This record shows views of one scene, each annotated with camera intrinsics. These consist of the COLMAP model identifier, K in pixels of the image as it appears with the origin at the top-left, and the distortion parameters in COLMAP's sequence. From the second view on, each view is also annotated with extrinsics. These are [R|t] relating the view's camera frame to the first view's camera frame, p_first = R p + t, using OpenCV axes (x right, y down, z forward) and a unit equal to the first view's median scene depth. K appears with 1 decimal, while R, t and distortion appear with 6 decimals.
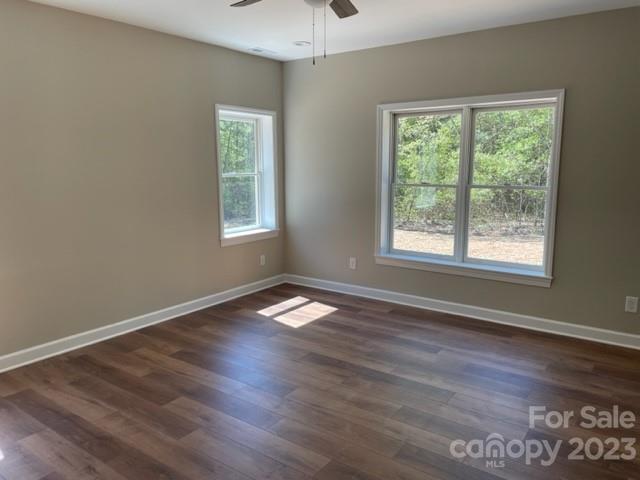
lens RADIAL K [[485.3, 0, 325.9], [0, 485.3, 238.4], [0, 0, 1]] dist [0.078925, -0.091582]
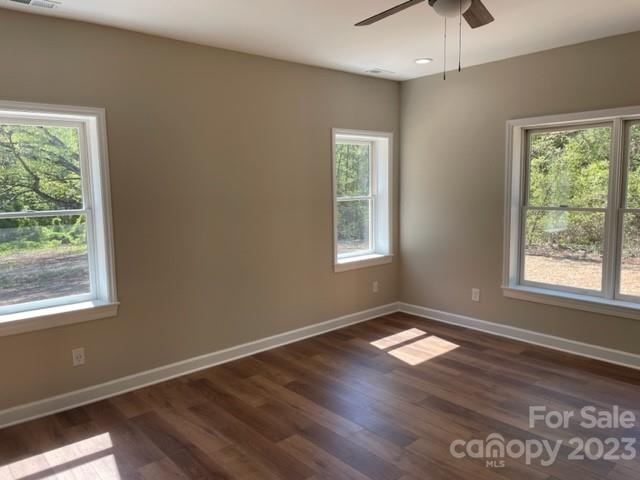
lens RADIAL K [[485.3, 0, 320.8], [0, 485.3, 236.7], [0, 0, 1]] dist [0.078925, -0.091582]
pose [[0.974106, 0.010816, -0.225834, -0.024291], [-0.020971, 0.998871, -0.042619, -0.013369], [0.225118, 0.046252, 0.973233, 0.048227]]
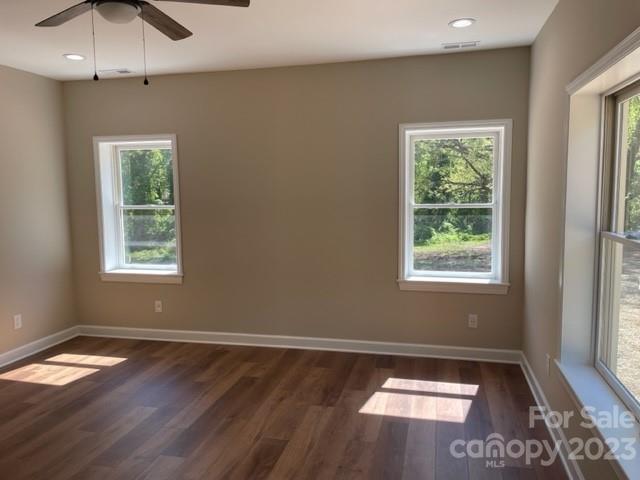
lens RADIAL K [[485.3, 0, 320.7], [0, 485.3, 234.2], [0, 0, 1]] dist [0.078925, -0.091582]
pose [[0.374184, 0.091114, -0.922868, 0.547894], [-0.131738, 0.990292, 0.044356, -0.105874], [0.917950, 0.104979, 0.382554, 0.580406]]
